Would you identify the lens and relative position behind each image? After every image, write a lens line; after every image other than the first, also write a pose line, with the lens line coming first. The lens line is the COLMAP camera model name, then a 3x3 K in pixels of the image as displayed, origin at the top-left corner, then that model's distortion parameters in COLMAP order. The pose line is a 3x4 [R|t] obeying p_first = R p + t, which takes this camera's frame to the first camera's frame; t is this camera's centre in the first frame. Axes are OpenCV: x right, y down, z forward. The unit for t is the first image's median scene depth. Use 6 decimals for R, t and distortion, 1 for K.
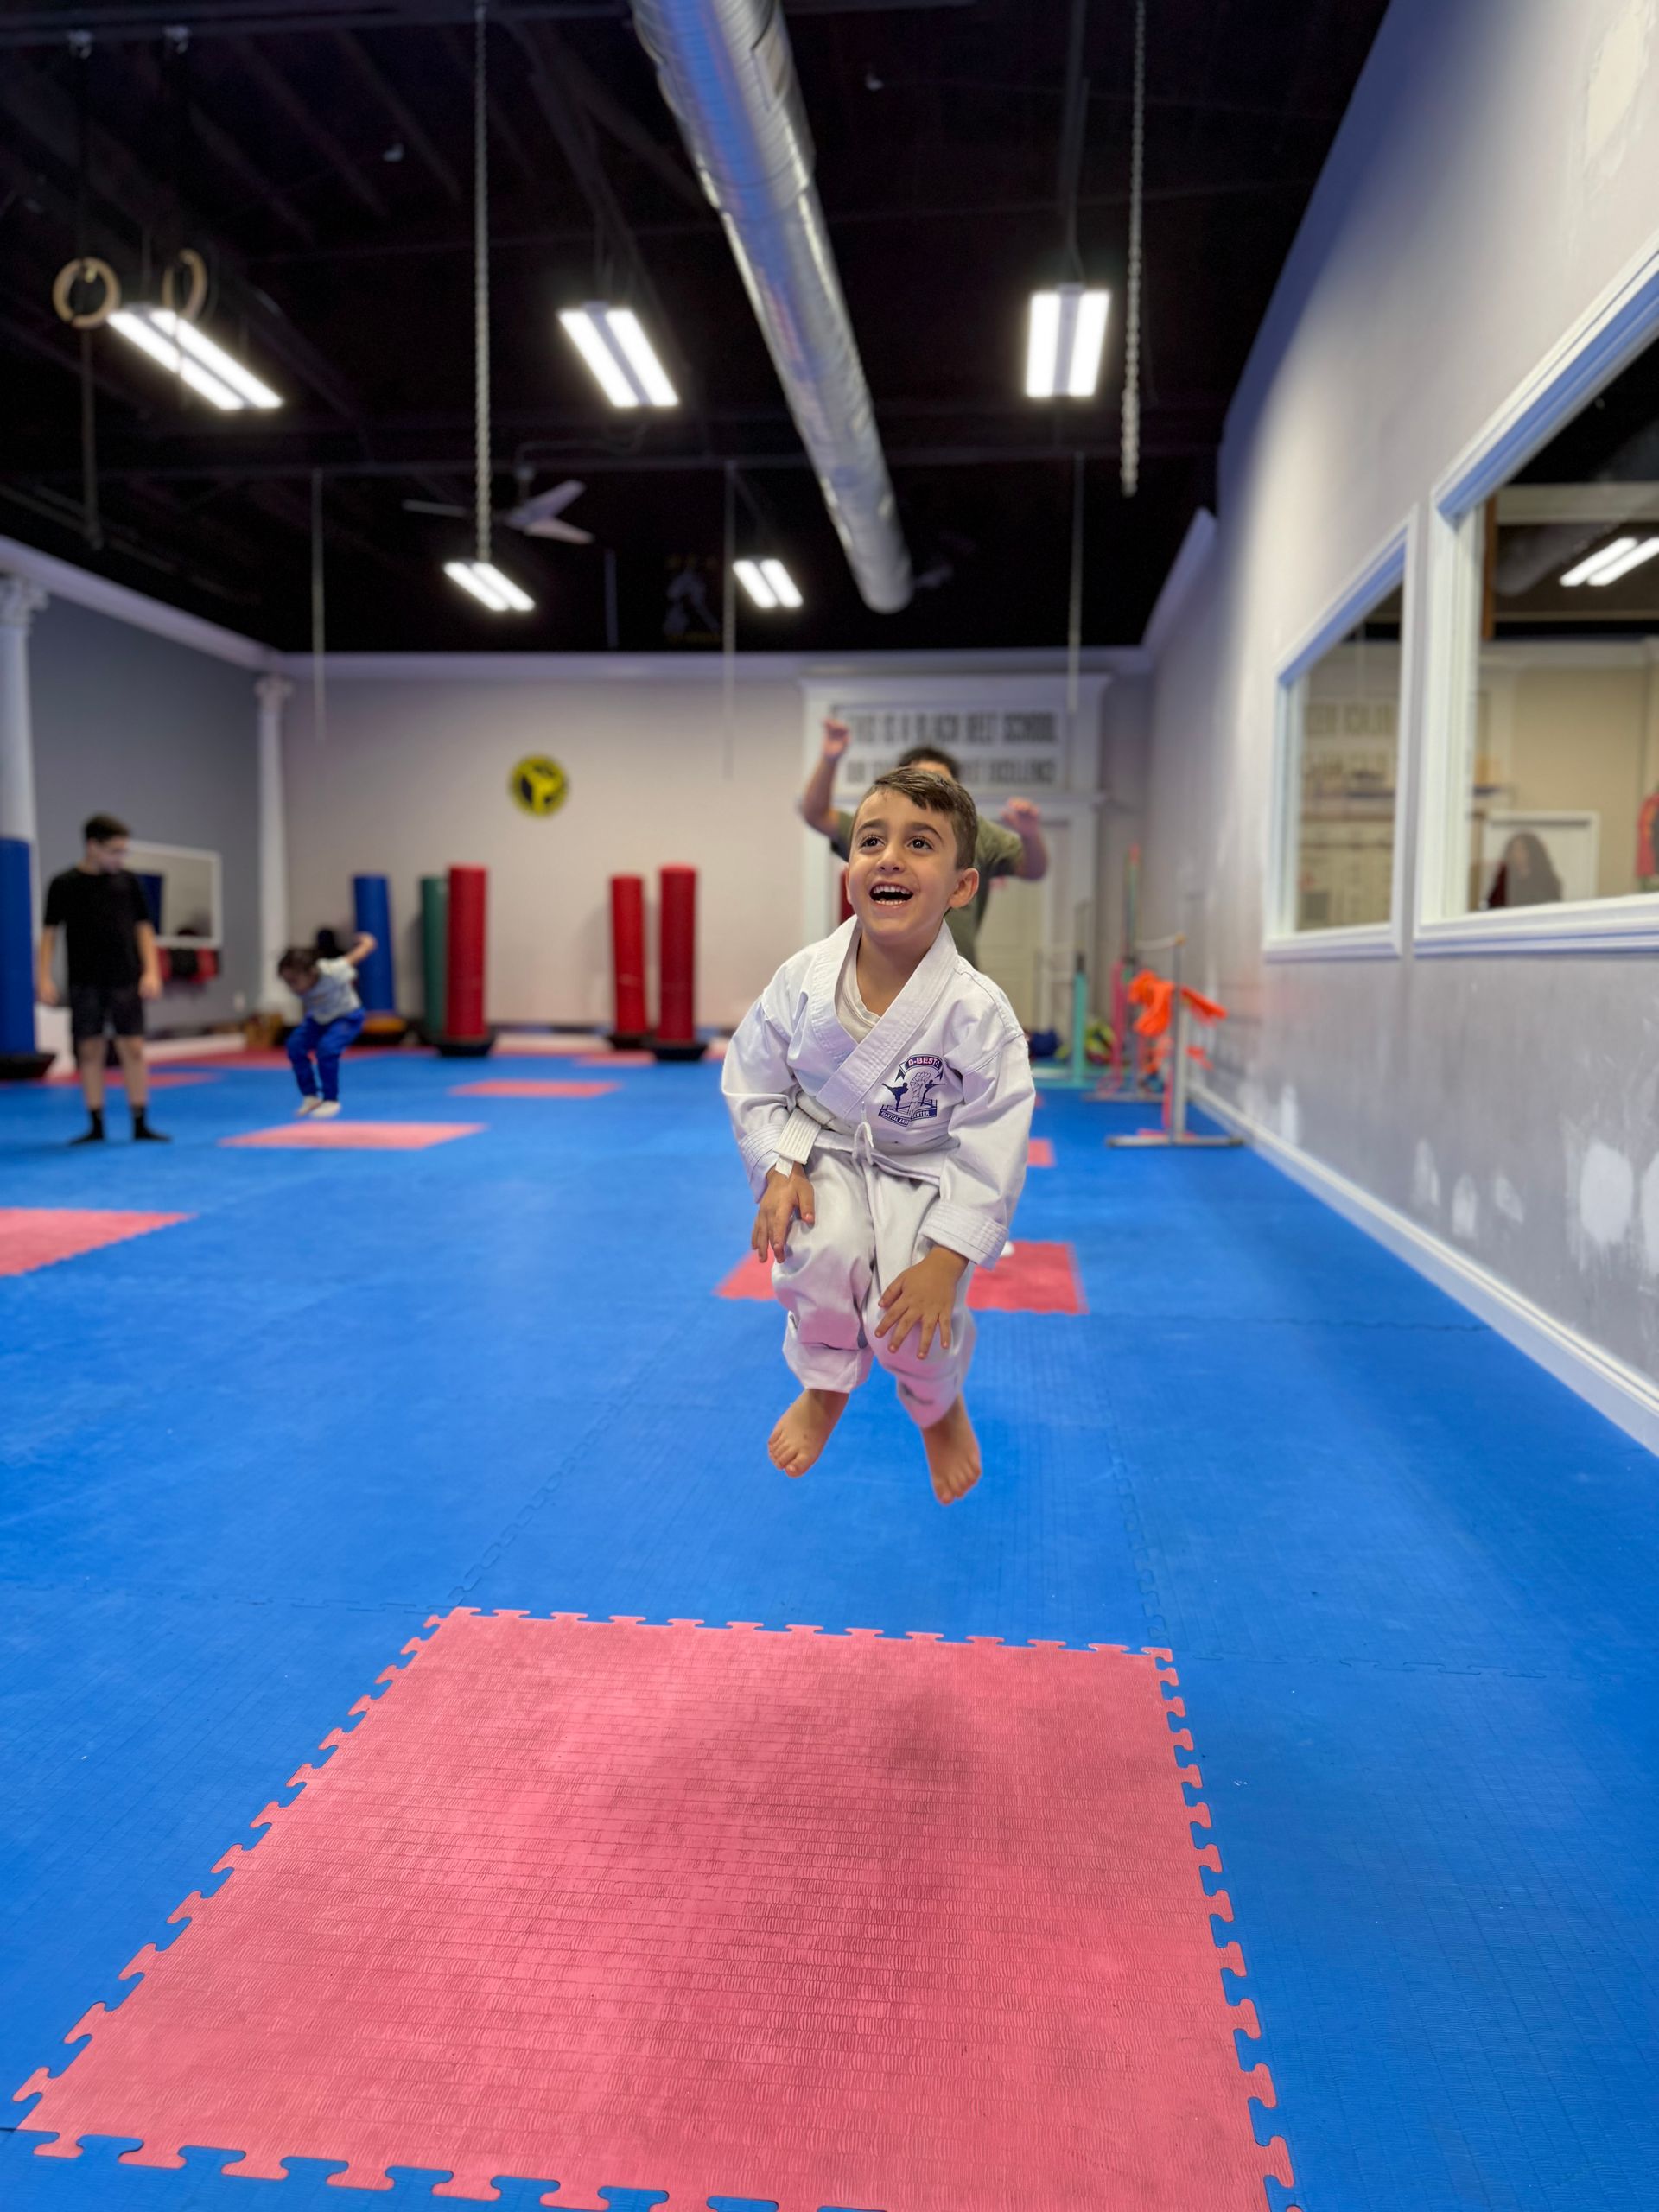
lens RADIAL K [[1569.4, 0, 795.4], [0, 1569.4, 1106.7], [0, 0, 1]] dist [-0.006140, -0.005707]
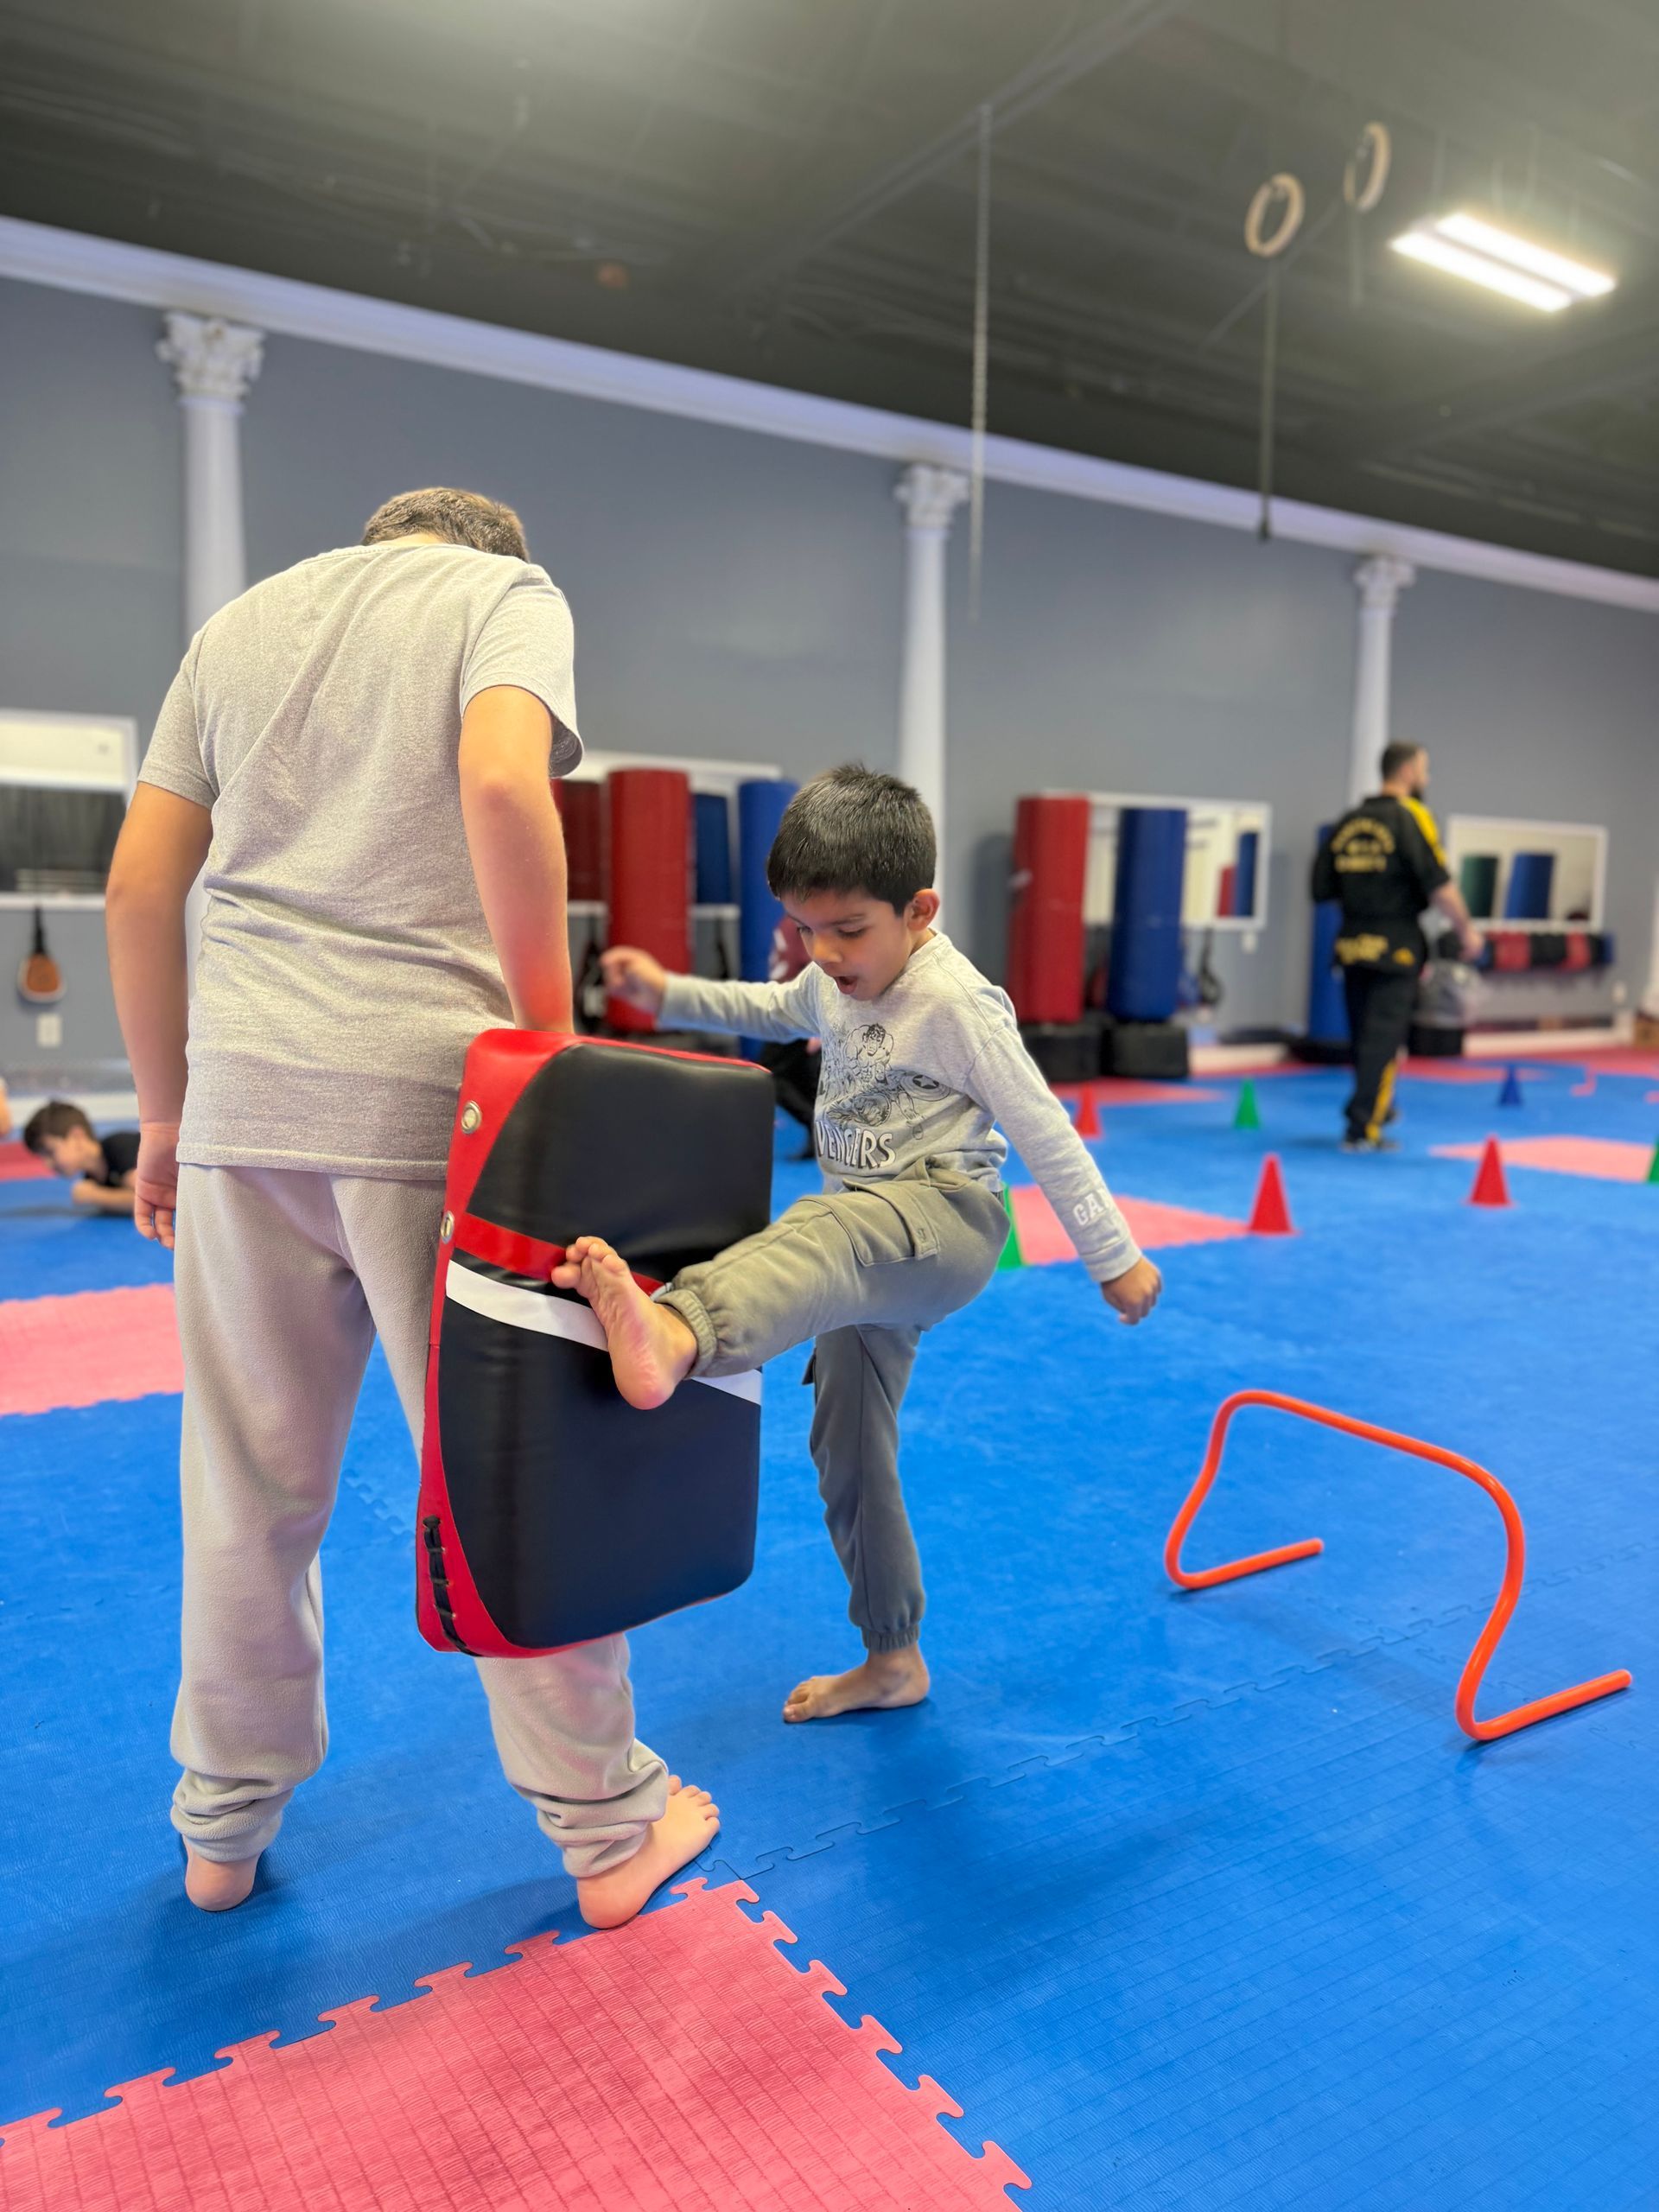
lens RADIAL K [[1553.1, 0, 829.5], [0, 1553.1, 1106.0], [0, 0, 1]] dist [0.007028, -0.004211]
pose [[0.639623, 0.084450, -0.764035, 0.078829], [-0.077085, 0.995983, 0.045554, -0.014327], [0.764814, 0.029758, 0.643564, 0.149219]]
